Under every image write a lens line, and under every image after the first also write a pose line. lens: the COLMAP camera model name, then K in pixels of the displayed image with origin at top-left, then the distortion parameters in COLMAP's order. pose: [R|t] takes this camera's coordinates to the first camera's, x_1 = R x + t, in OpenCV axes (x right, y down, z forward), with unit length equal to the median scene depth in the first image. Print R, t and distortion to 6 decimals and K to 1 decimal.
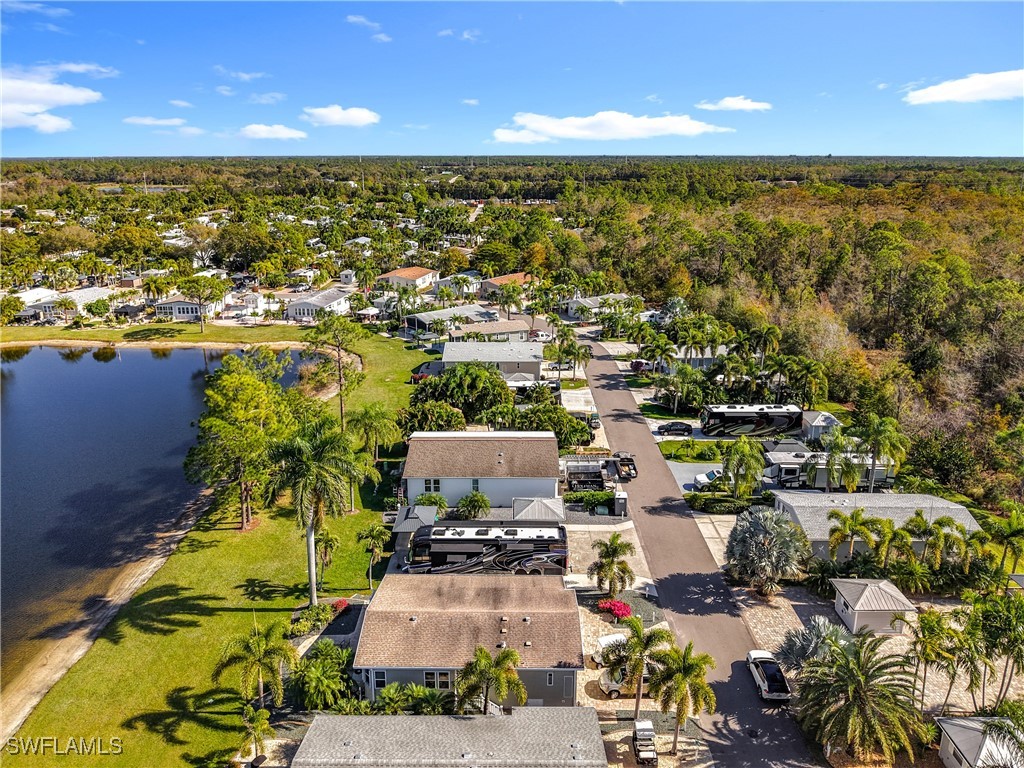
lens RADIAL K [[716.4, 0, 503.8], [0, 716.4, 338.8], [0, 0, 1]] dist [0.001881, -0.004692]
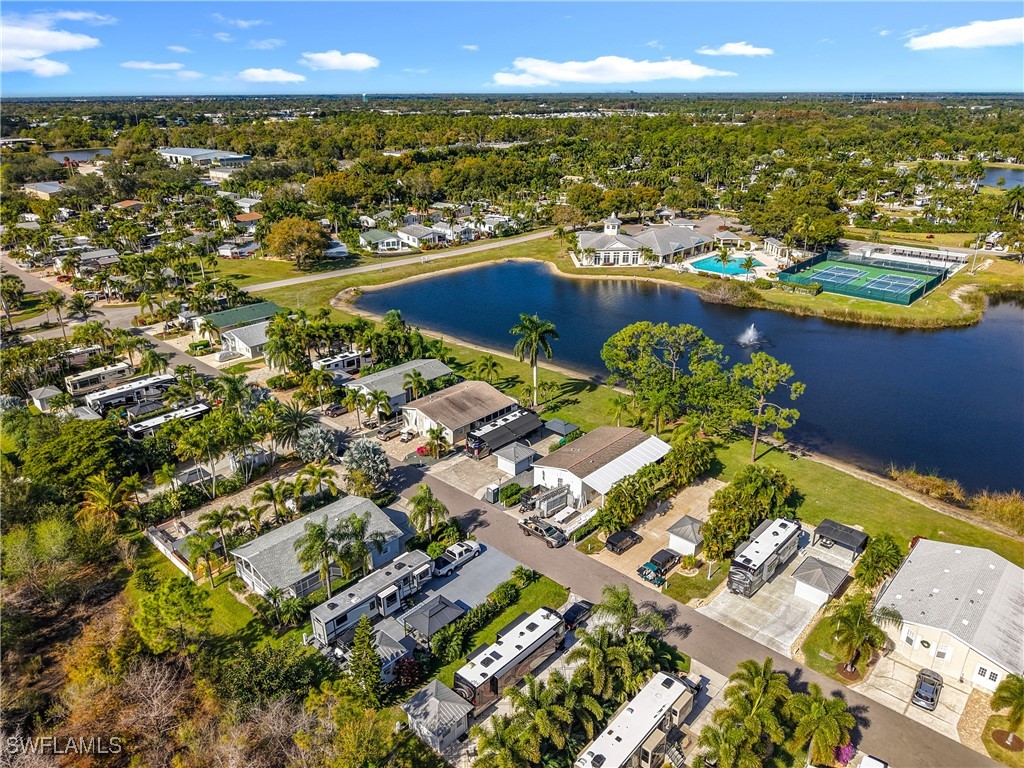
lens RADIAL K [[697.7, 0, 509.8], [0, 697.7, 392.7], [0, 0, 1]] dist [0.005794, -0.001554]
pose [[-0.668481, 0.296870, -0.681910, 0.751257], [-0.177870, 0.826456, 0.534165, -0.472807], [0.722146, 0.478371, -0.499666, 1.246234]]
